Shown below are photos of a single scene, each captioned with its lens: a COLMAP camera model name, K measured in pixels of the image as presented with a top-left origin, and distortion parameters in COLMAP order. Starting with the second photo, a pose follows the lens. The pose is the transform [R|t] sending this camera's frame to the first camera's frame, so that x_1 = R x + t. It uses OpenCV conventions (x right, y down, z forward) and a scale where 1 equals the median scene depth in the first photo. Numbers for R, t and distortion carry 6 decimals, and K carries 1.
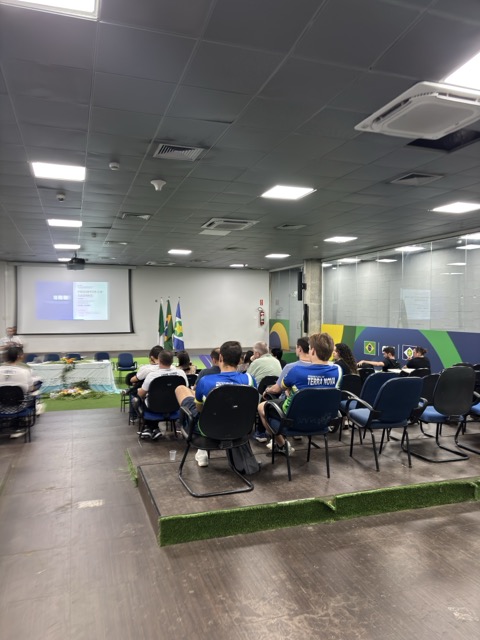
lens RADIAL K [[471.7, 0, 231.1], [0, 471.7, 328.1], [0, 0, 1]] dist [0.015014, -0.026549]
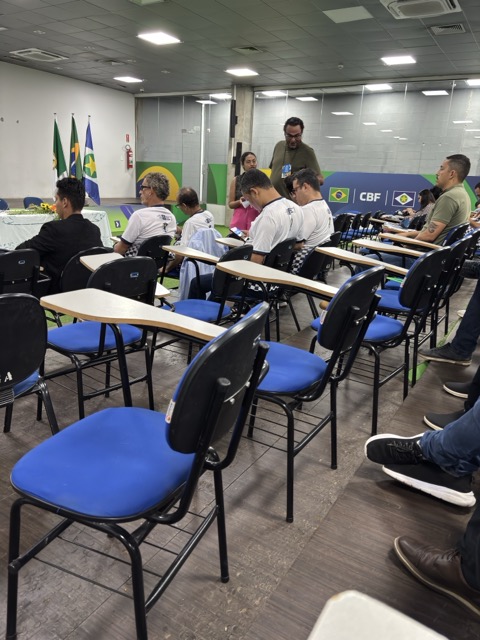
lens RADIAL K [[471.7, 0, 238.7], [0, 471.7, 315.3], [0, 0, 1]] dist [0.015014, -0.026549]
pose [[0.773057, -0.143114, 0.617982, -0.460477], [-0.022752, 0.967335, 0.252479, 0.039110], [-0.633928, -0.209241, 0.744549, 0.361340]]
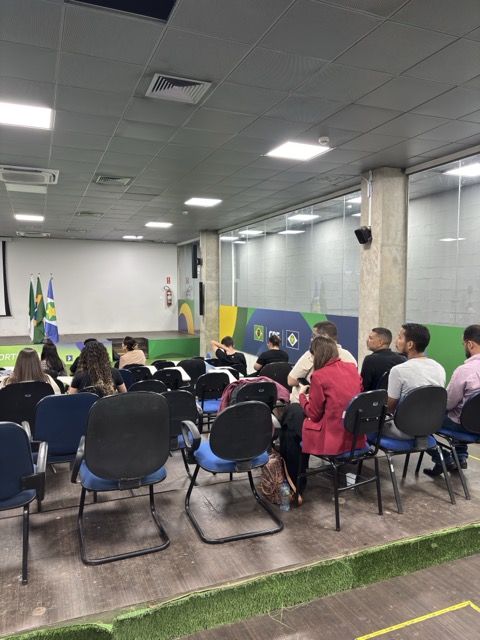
lens RADIAL K [[471.7, 0, 237.8], [0, 471.7, 325.0], [0, 0, 1]] dist [0.015014, -0.026549]
pose [[0.996856, -0.007152, 0.078906, 0.181429], [0.004123, 0.999250, 0.038493, -0.005764], [-0.079122, -0.038046, 0.996139, 0.143174]]
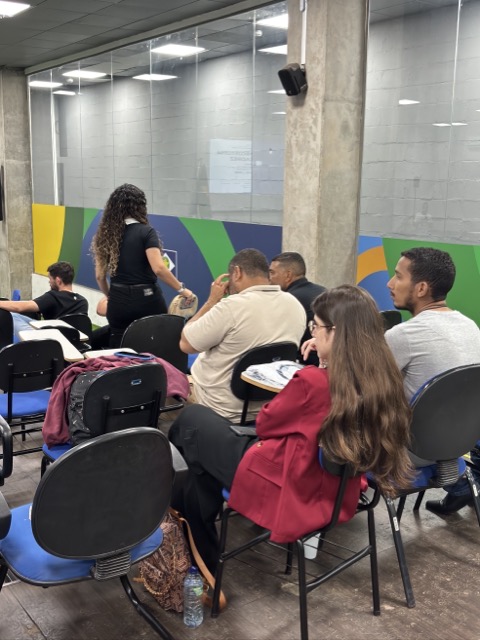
lens RADIAL K [[737.7, 0, 239.4], [0, 737.7, 325.1], [0, 0, 1]] dist [0.018424, 0.000000]
pose [[0.951703, -0.048001, 0.303245, 0.181612], [-0.000897, 0.987263, 0.159091, -0.006536], [-0.307019, -0.151680, 0.939539, 0.202497]]
